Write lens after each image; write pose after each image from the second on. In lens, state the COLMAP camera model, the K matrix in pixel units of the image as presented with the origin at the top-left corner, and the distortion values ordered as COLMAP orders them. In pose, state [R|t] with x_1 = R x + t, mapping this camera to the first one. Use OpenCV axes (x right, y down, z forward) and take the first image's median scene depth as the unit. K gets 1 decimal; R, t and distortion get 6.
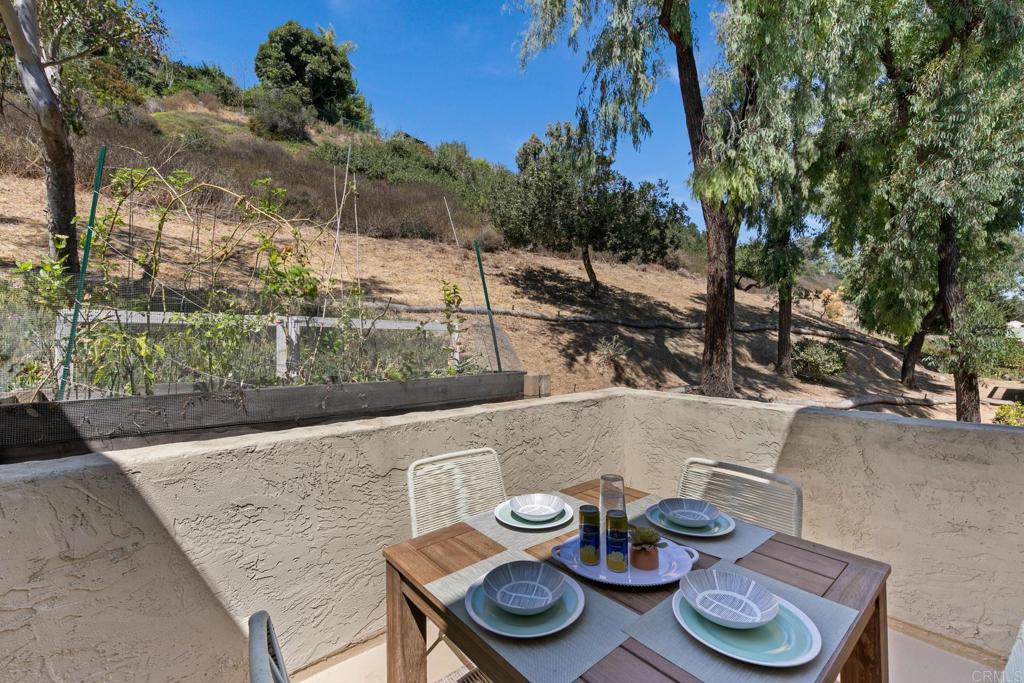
lens RADIAL K [[420.9, 0, 516.2], [0, 420.9, 339.9], [0, 0, 1]] dist [0.000901, 0.000025]
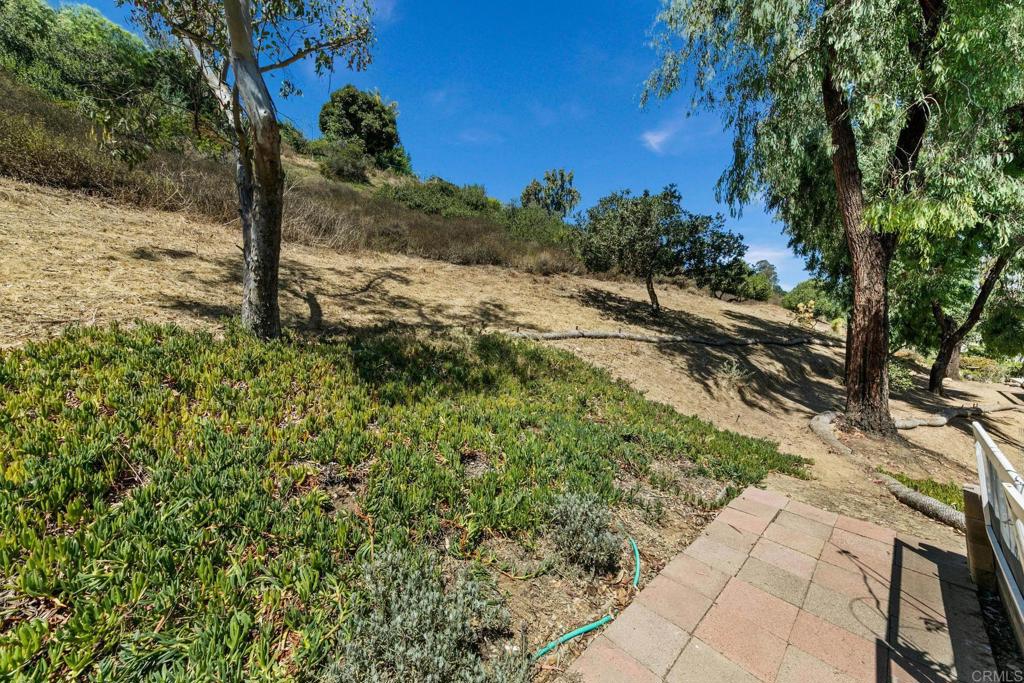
lens RADIAL K [[323.9, 0, 507.6], [0, 323.9, 337.9], [0, 0, 1]] dist [0.002713, -0.000046]
pose [[0.999872, -0.006624, 0.014590, -0.107150], [0.006649, 0.999976, -0.001692, -0.020667], [-0.014578, 0.001789, 0.999892, 0.060249]]
